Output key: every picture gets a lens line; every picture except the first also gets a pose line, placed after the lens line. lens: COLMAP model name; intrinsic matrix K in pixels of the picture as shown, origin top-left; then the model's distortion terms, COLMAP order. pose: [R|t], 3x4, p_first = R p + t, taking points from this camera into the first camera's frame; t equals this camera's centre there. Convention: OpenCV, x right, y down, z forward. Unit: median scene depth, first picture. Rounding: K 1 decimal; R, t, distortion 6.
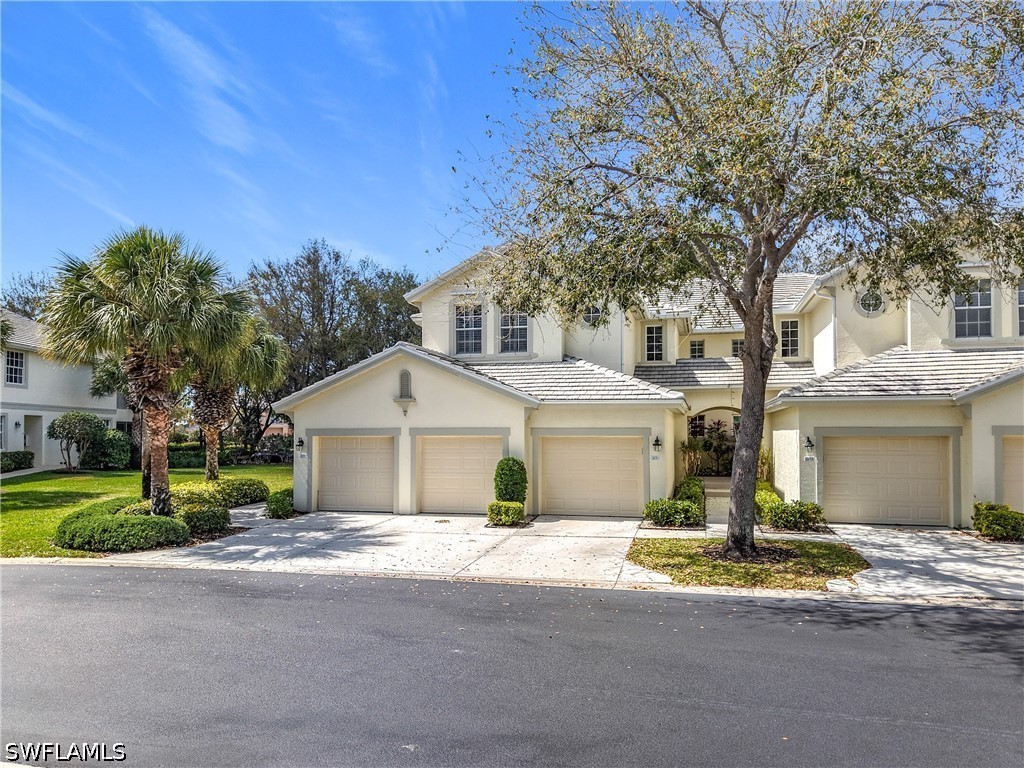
lens RADIAL K [[705.6, 0, 512.0], [0, 705.6, 384.0], [0, 0, 1]] dist [0.008073, -0.000005]
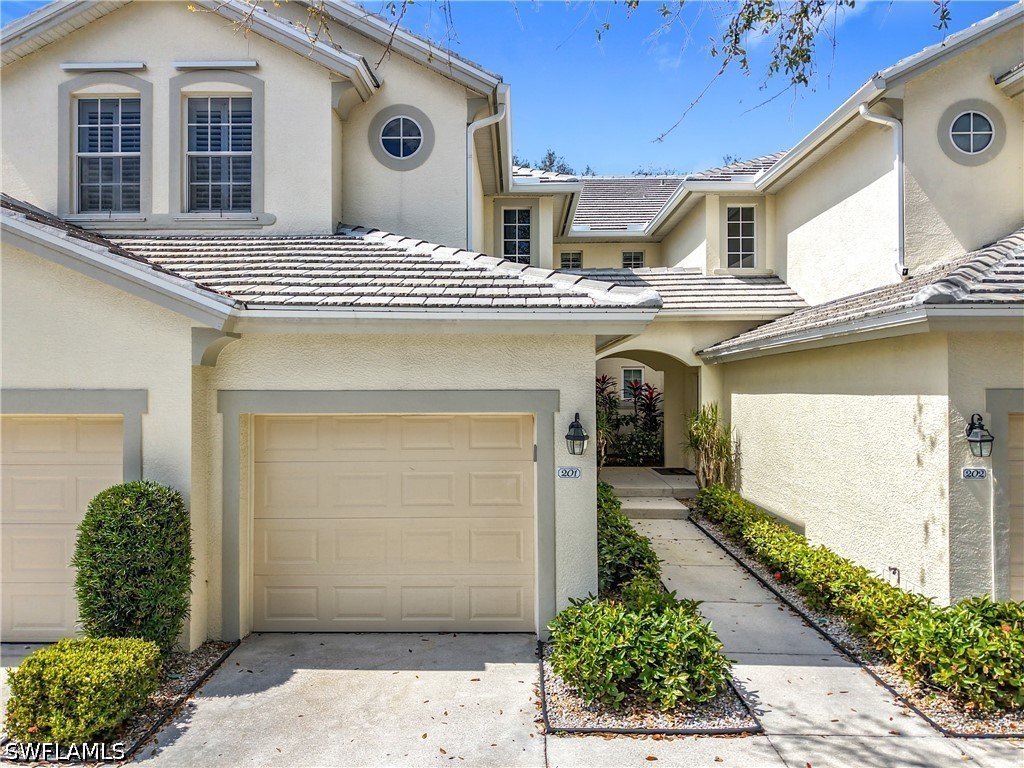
lens RADIAL K [[705.6, 0, 512.0], [0, 705.6, 384.0], [0, 0, 1]] dist [0.008073, -0.000005]
pose [[0.968201, 0.001505, 0.250171, 0.073320], [-0.016588, 0.998168, 0.058190, 0.033880], [-0.249625, -0.060490, 0.966451, 0.580996]]
